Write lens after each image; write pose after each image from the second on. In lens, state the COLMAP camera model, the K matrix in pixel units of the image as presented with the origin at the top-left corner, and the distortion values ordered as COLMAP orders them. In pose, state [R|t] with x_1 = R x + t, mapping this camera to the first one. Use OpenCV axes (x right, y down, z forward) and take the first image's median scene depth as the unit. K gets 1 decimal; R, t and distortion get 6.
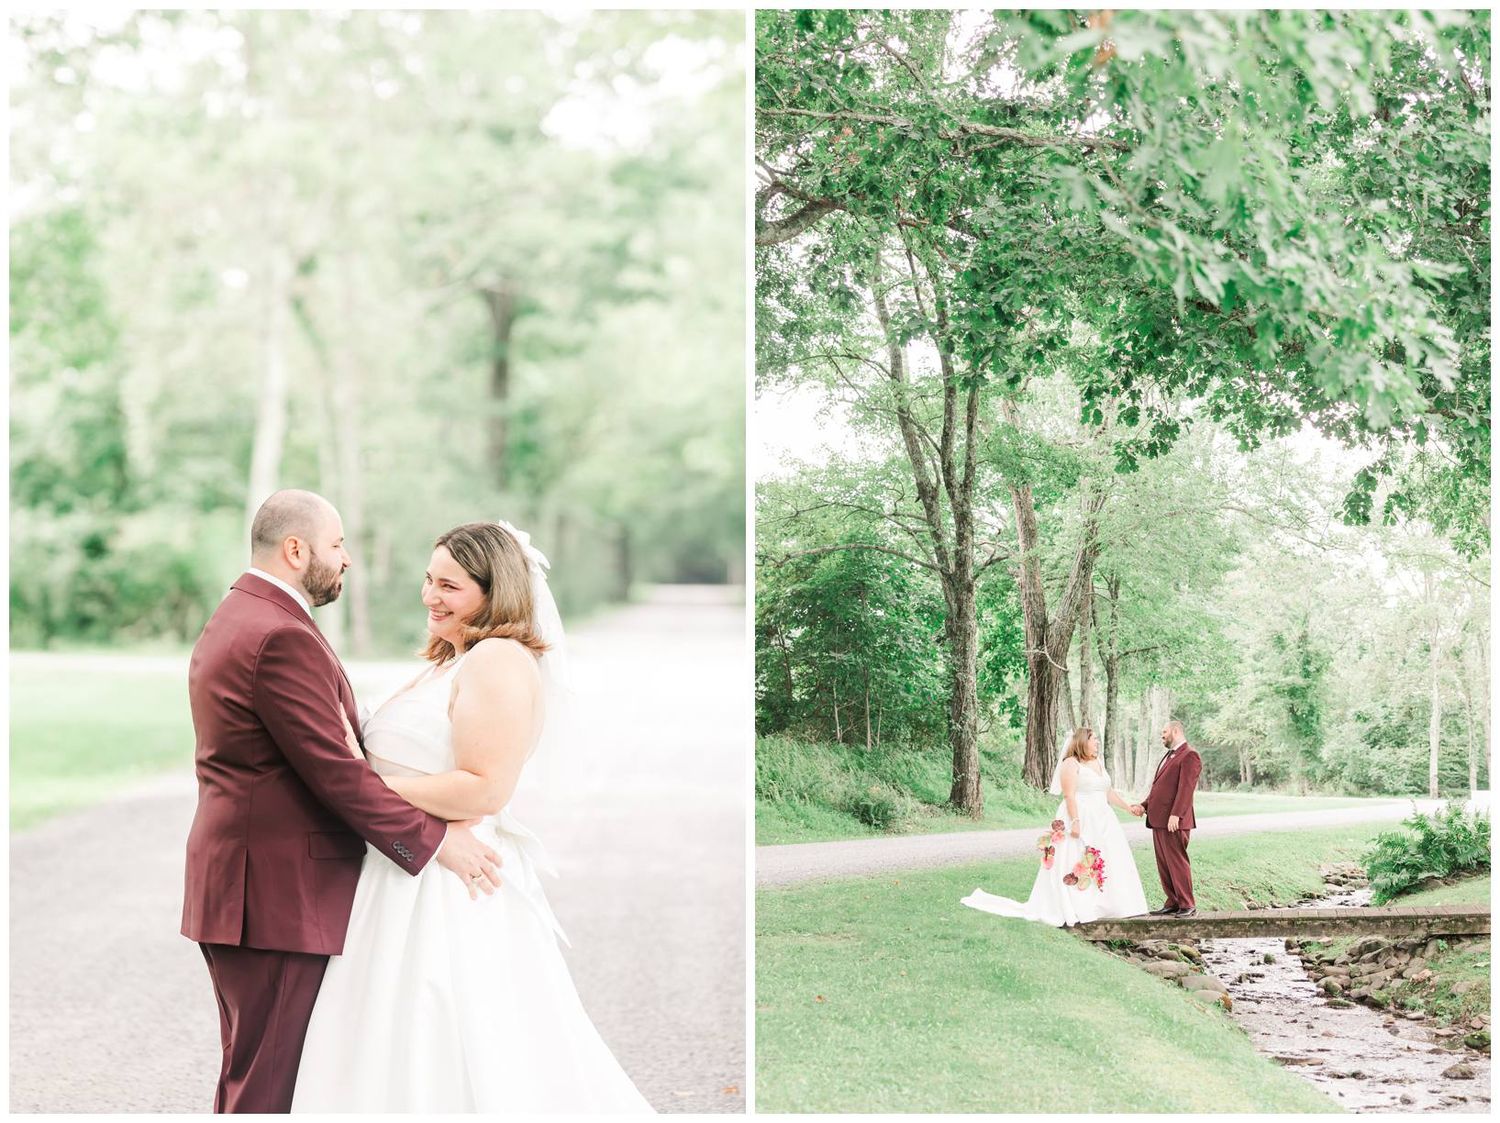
lens RADIAL K [[4975.5, 0, 749.3], [0, 4975.5, 561.3], [0, 0, 1]] dist [0.872248, 0.000000]
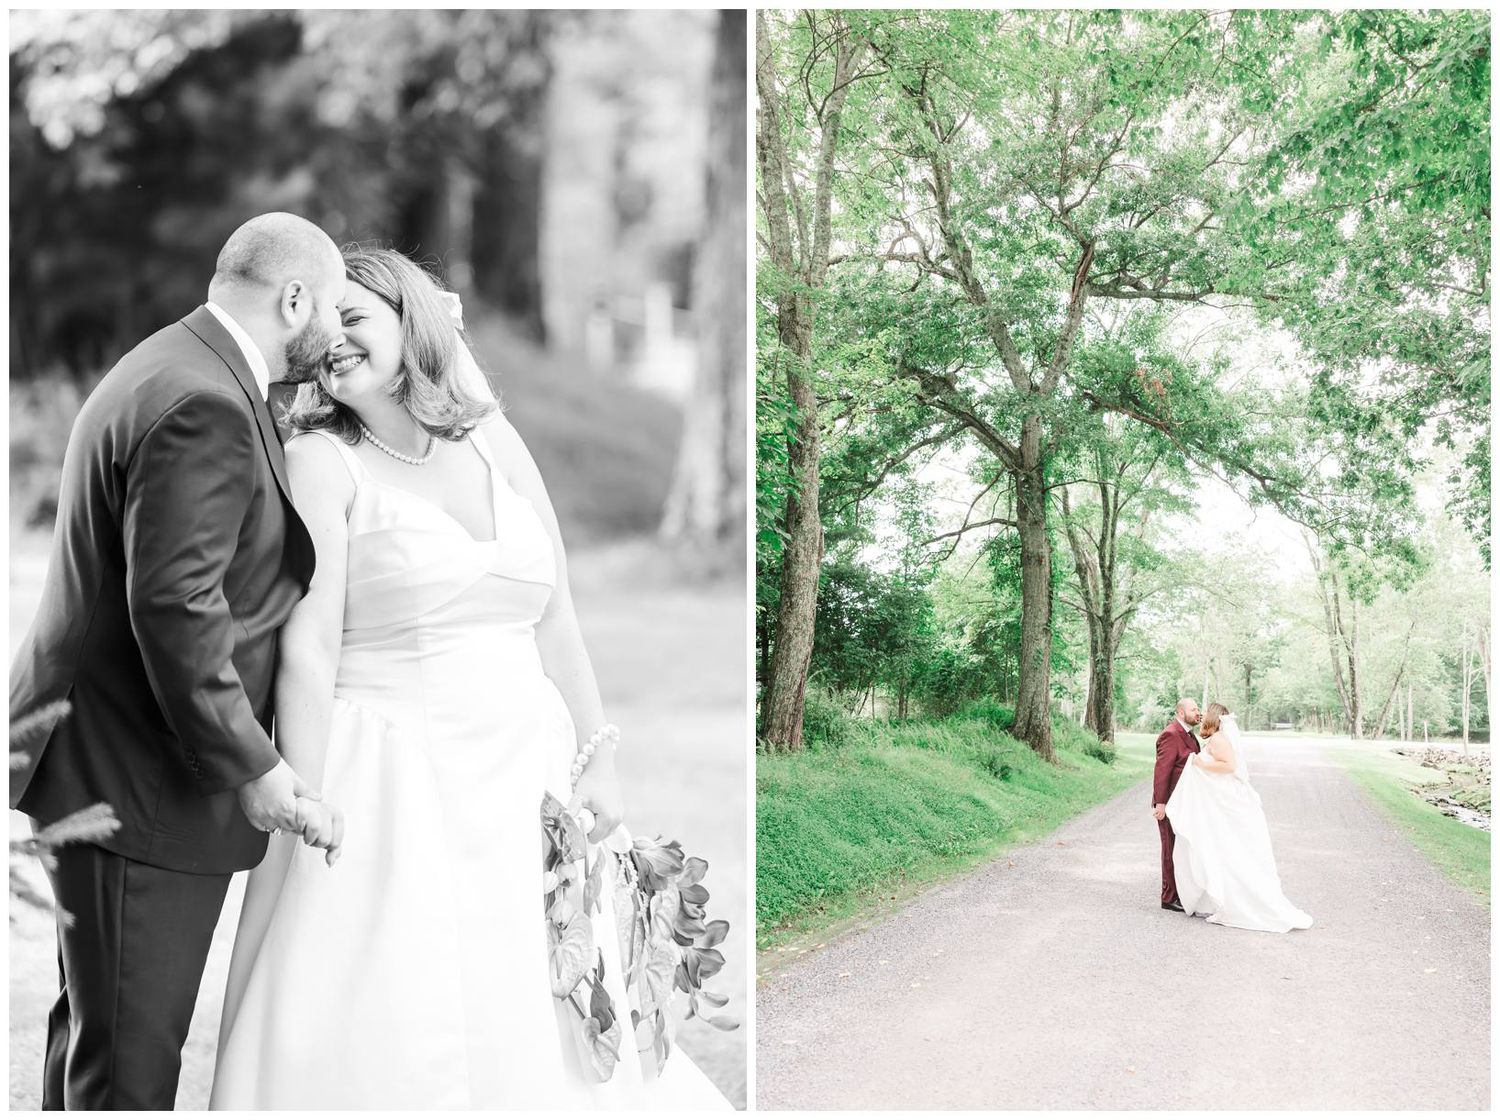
lens RADIAL K [[5300.7, 0, 743.1], [0, 5300.7, 563.0], [0, 0, 1]] dist [0.854507, 0.000000]
pose [[0.999851, 0.014321, 0.009611, -0.626884], [-0.014385, 0.999875, 0.006585, -0.188444], [-0.009515, -0.006722, 0.999932, -4.522897]]
